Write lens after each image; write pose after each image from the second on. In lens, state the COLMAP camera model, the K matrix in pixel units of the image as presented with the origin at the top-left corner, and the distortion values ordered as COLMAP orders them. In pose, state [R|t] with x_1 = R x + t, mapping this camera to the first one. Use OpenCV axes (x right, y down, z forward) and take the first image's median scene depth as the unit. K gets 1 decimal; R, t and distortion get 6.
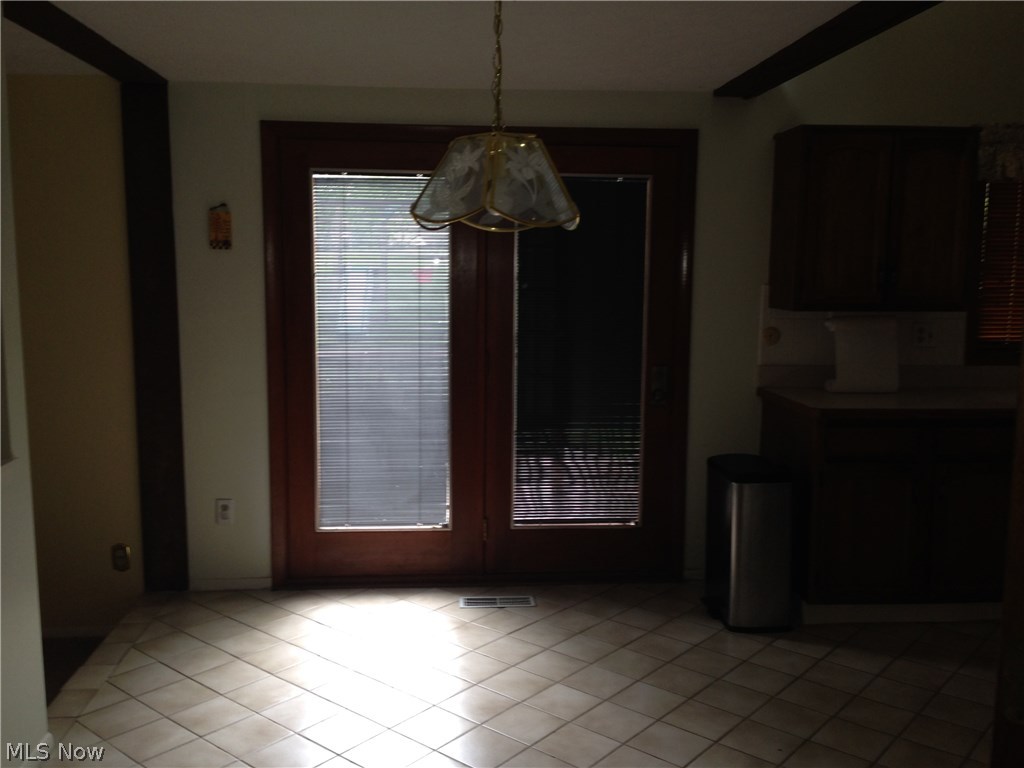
lens RADIAL K [[939.8, 0, 512.0], [0, 939.8, 384.0], [0, 0, 1]] dist [0.112793, -0.181316]
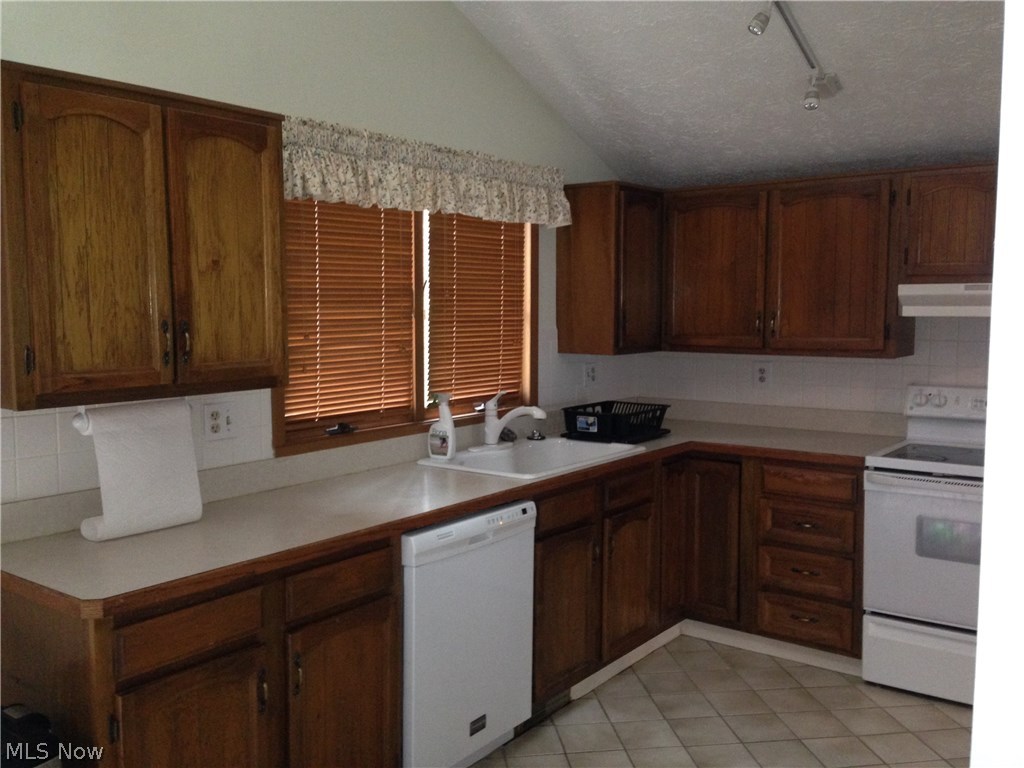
lens RADIAL K [[939.8, 0, 512.0], [0, 939.8, 384.0], [0, 0, 1]] dist [0.112793, -0.181316]
pose [[0.666641, -0.077313, 0.741359, 0.080506], [0.103929, 0.994532, 0.010260, -0.065059], [-0.738098, 0.070209, 0.671030, 0.413516]]
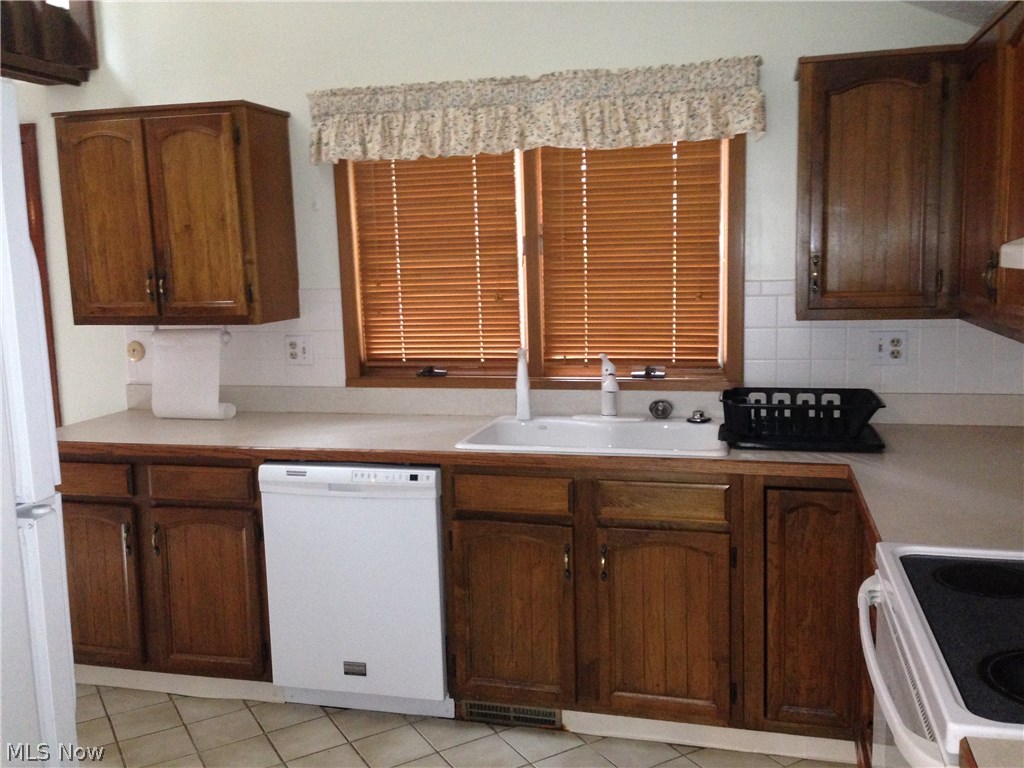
lens RADIAL K [[939.8, 0, 512.0], [0, 939.8, 384.0], [0, 0, 1]] dist [0.112793, -0.181316]
pose [[0.943916, 0.012136, -0.329962, 0.914027], [-0.007812, 0.999865, 0.014428, -0.036405], [0.330092, -0.011041, 0.943884, 0.283918]]
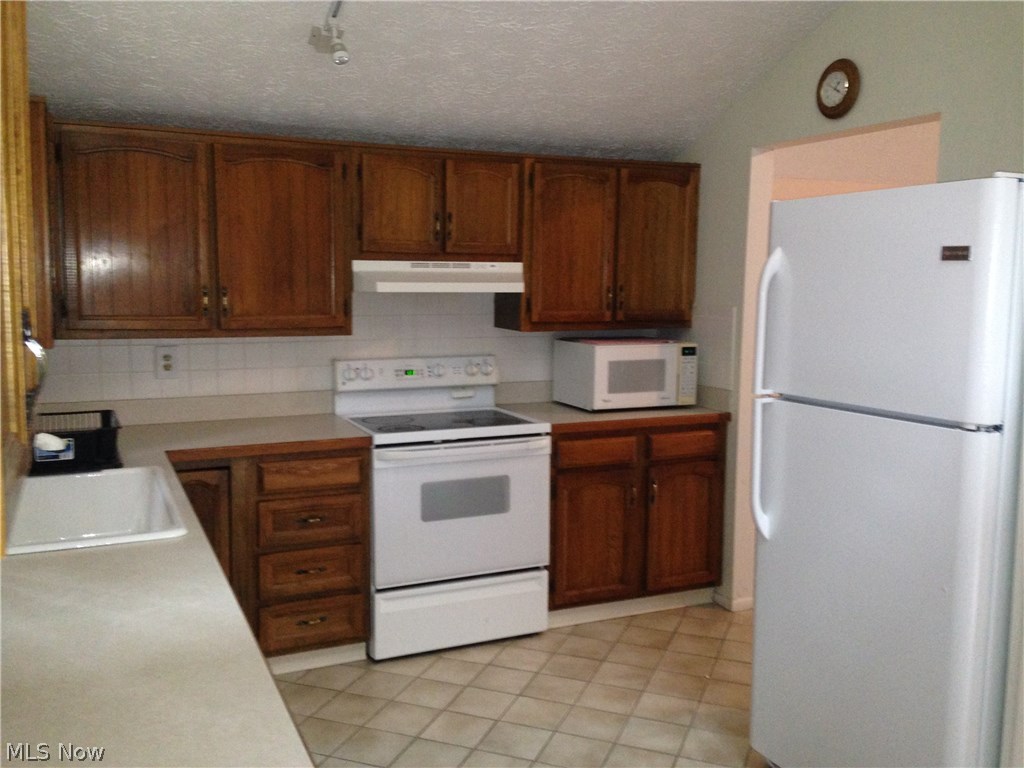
lens RADIAL K [[939.8, 0, 512.0], [0, 939.8, 384.0], [0, 0, 1]] dist [0.112793, -0.181316]
pose [[-0.350503, -0.118620, 0.929019, 0.111001], [0.106537, 0.980458, 0.165382, -0.130004], [-0.930482, 0.156942, -0.331016, 0.930031]]
